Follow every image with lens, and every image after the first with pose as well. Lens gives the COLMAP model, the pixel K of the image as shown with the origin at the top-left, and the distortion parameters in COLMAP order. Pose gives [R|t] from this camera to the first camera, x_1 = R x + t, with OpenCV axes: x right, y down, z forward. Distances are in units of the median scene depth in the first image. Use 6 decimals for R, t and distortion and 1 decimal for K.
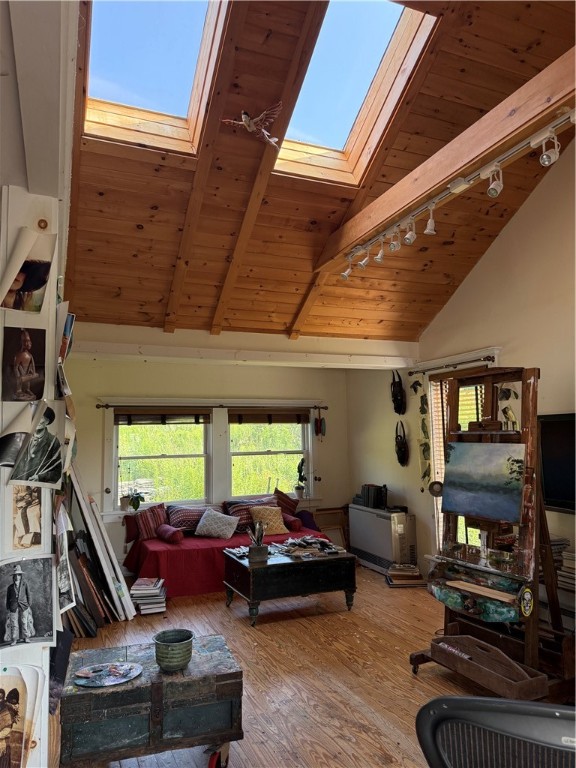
lens RADIAL K [[543.3, 0, 286.9], [0, 543.3, 385.8], [0, 0, 1]] dist [0.061747, -0.090001]
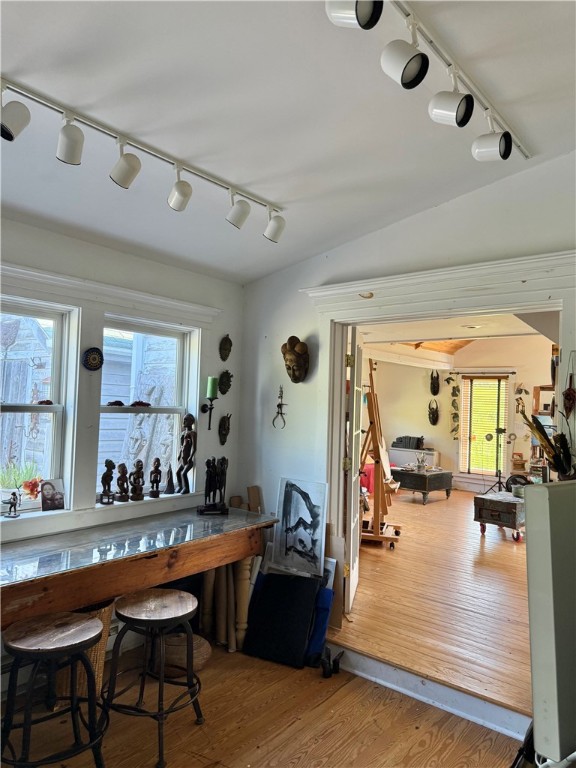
lens RADIAL K [[543.3, 0, 292.5], [0, 543.3, 385.7], [0, 0, 1]] dist [0.061747, -0.090001]
pose [[0.874535, 0.058920, 0.481370, -1.047859], [-0.094512, 0.994267, 0.050008, -0.022405], [-0.475663, -0.089229, 0.875090, -0.295636]]
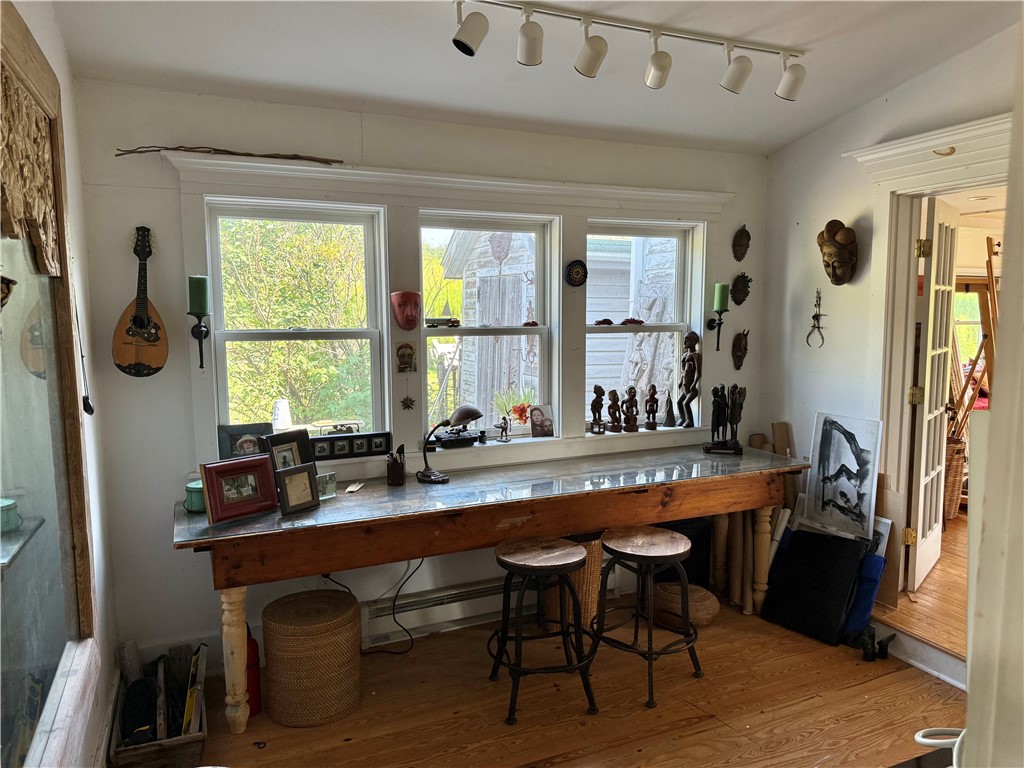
lens RADIAL K [[724.4, 0, 516.7], [0, 724.4, 383.9], [0, 0, 1]] dist [0.061747, -0.090001]
pose [[0.999589, 0.004535, 0.028303, -1.003877], [-0.010126, 0.979610, 0.200652, -0.056341], [-0.026816, -0.200856, 0.979254, -0.495776]]
